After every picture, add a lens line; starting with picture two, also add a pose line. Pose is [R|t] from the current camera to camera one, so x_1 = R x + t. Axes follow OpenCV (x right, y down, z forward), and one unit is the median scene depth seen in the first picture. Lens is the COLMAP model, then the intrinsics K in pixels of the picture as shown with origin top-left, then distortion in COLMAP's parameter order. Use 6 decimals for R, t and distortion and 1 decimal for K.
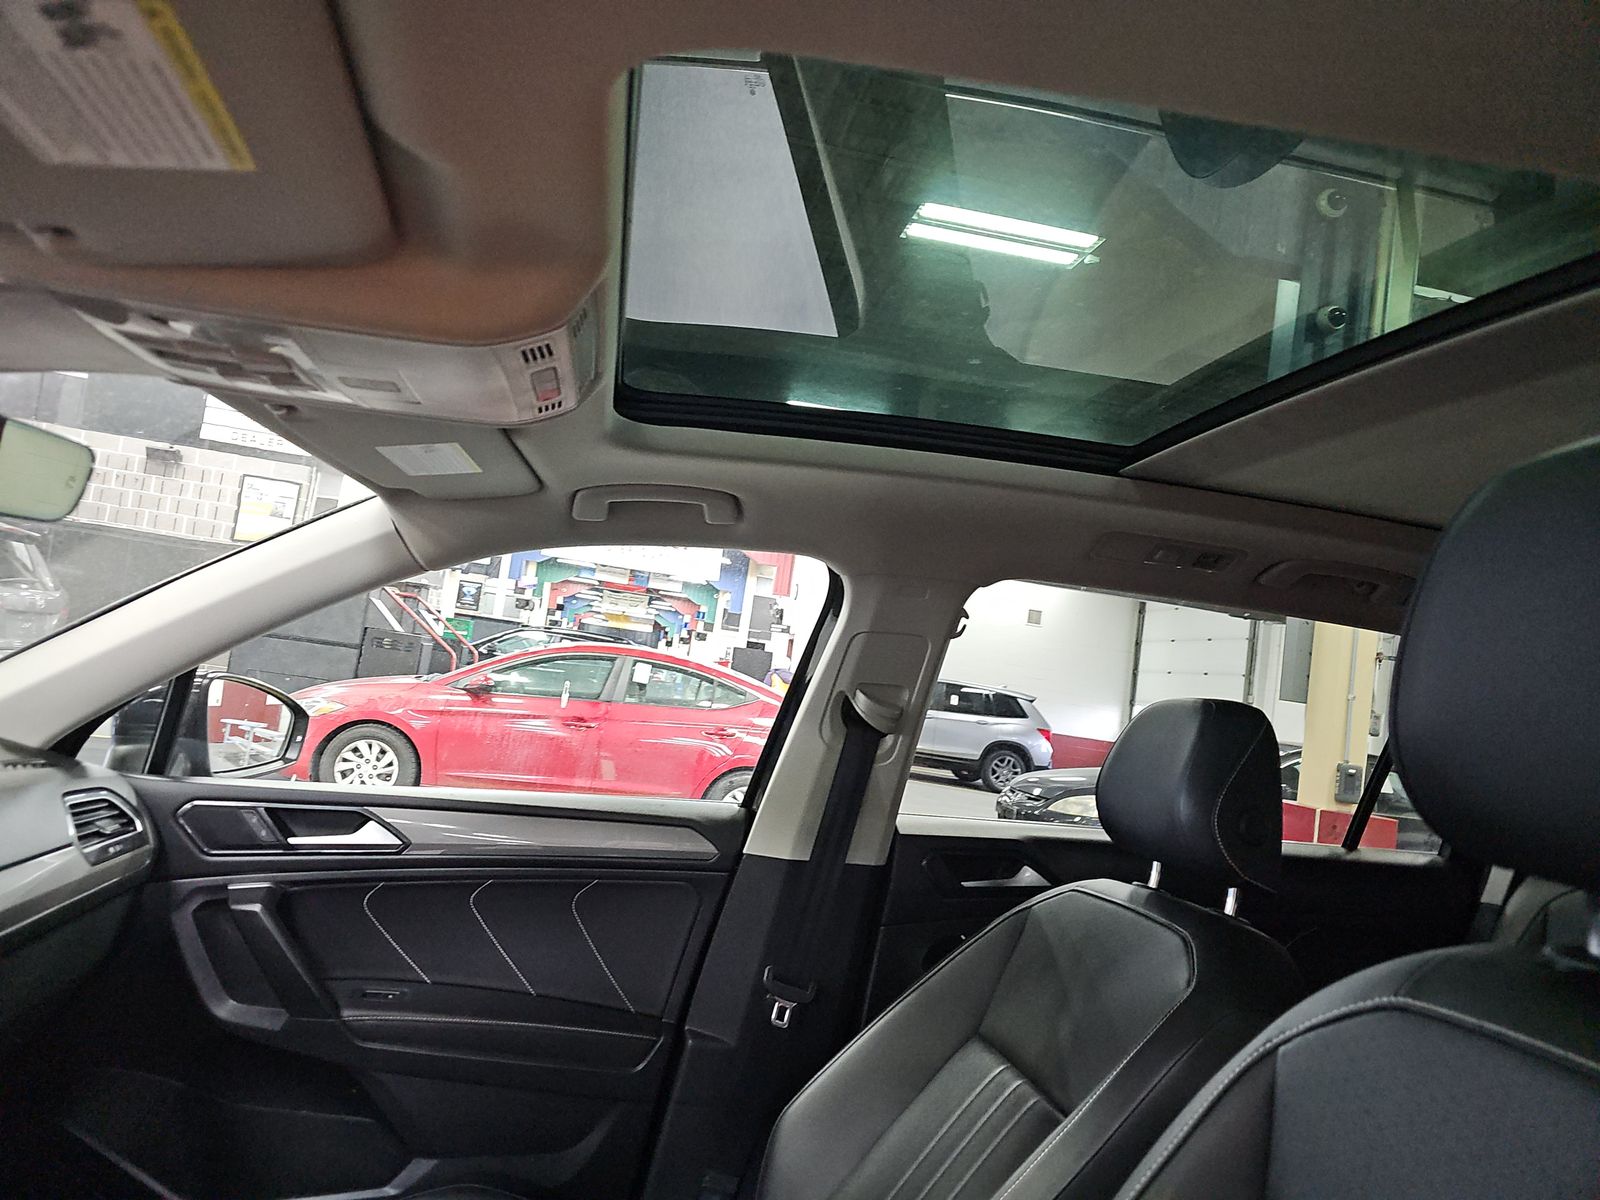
lens RADIAL K [[1072.7, 0, 804.3], [0, 1072.7, 596.9], [0, 0, 1]] dist [0.050162, -0.015042]
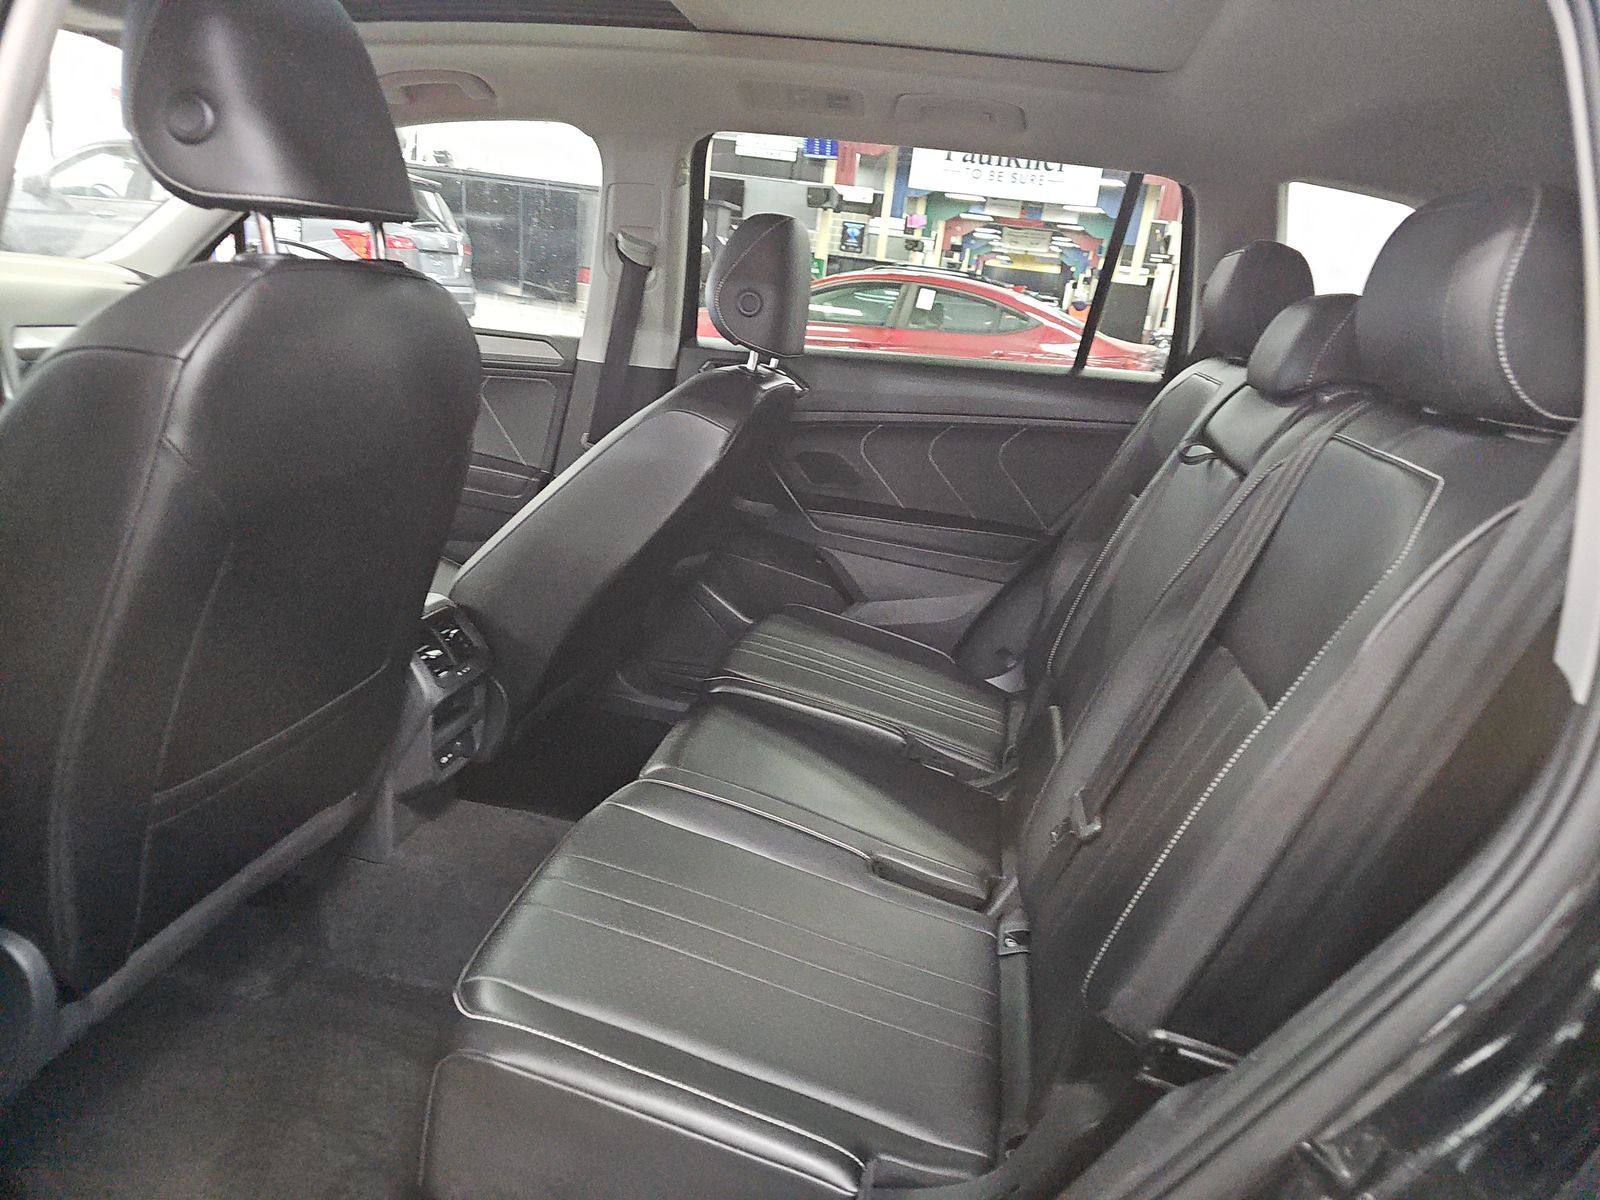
lens RADIAL K [[1072.7, 0, 800.8], [0, 1072.7, 601.6], [0, 0, 1]] dist [0.050162, -0.015042]
pose [[0.931327, 0.082064, -0.354819, 0.129467], [0.035787, 0.948944, 0.313409, 0.018468], [0.362423, -0.304584, 0.880840, -0.041942]]
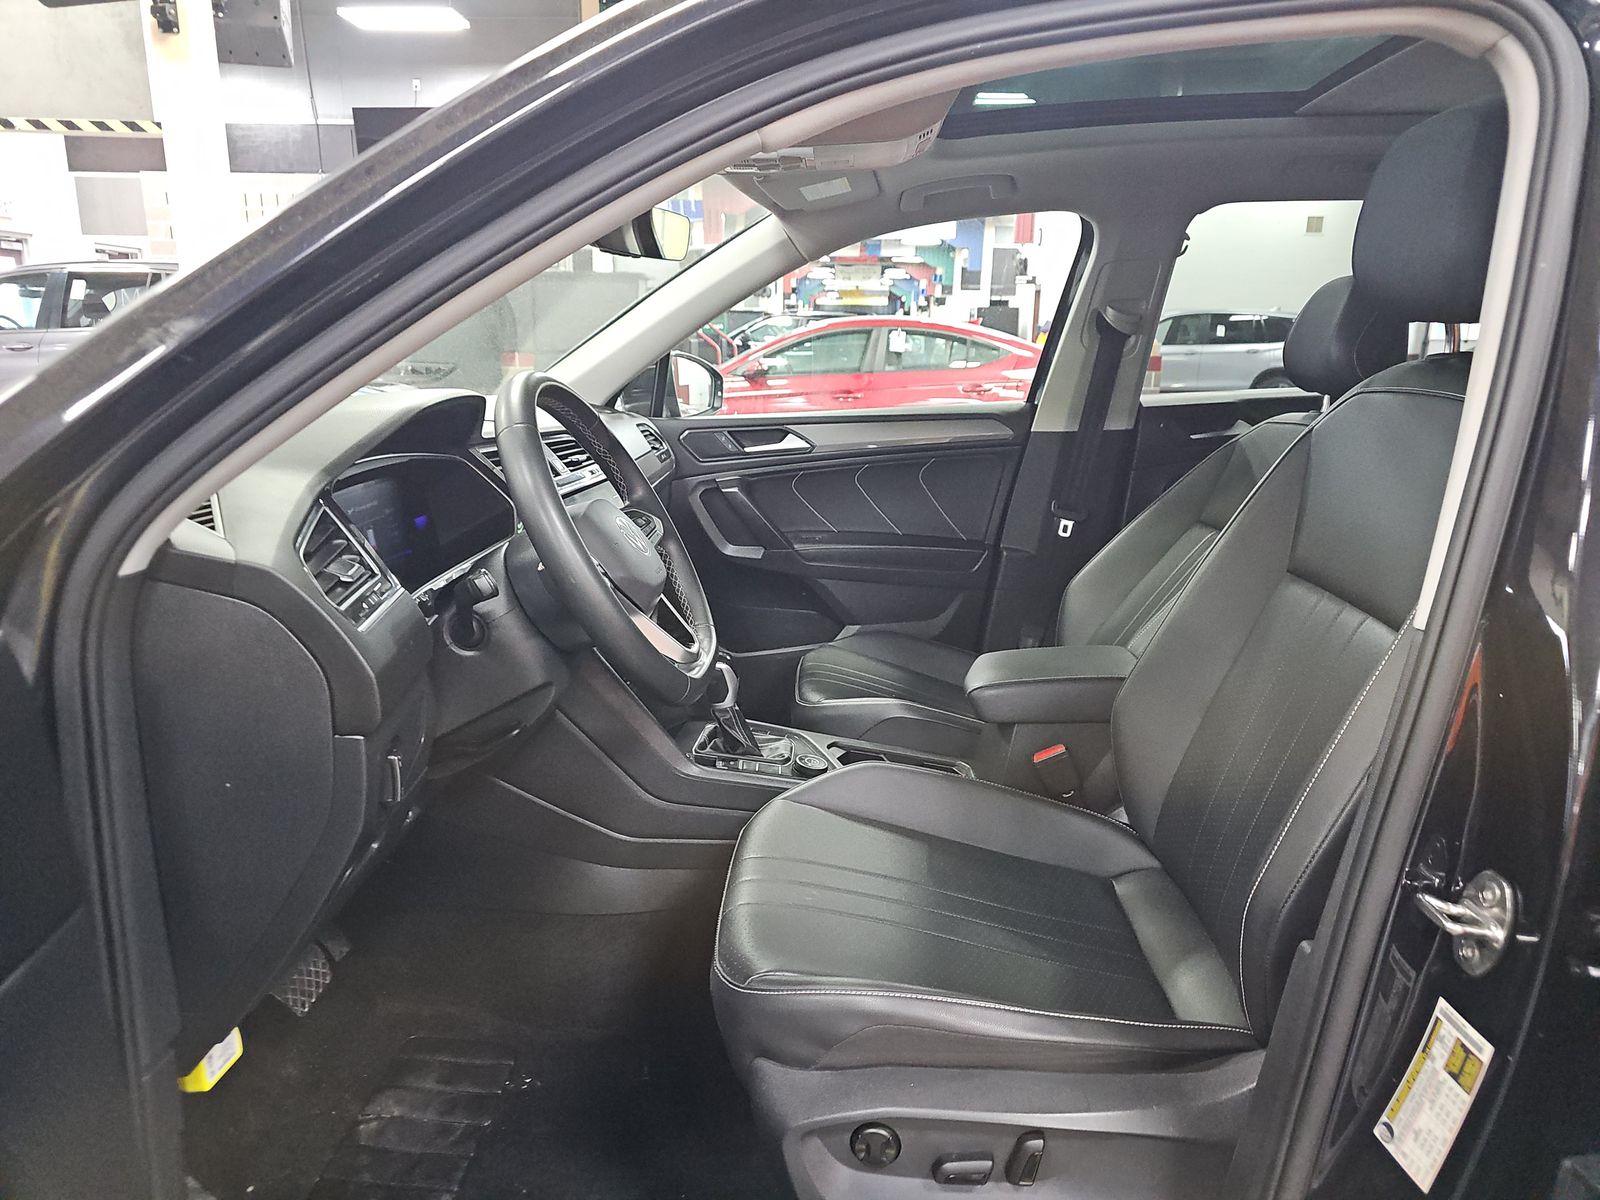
lens RADIAL K [[1072.7, 0, 787.1], [0, 1072.7, 613.2], [0, 0, 1]] dist [0.050162, -0.015042]
pose [[0.965263, -0.061888, -0.253844, -0.003481], [0.137555, 0.946370, 0.292338, -0.000791], [0.222138, -0.317101, 0.922010, -0.089552]]
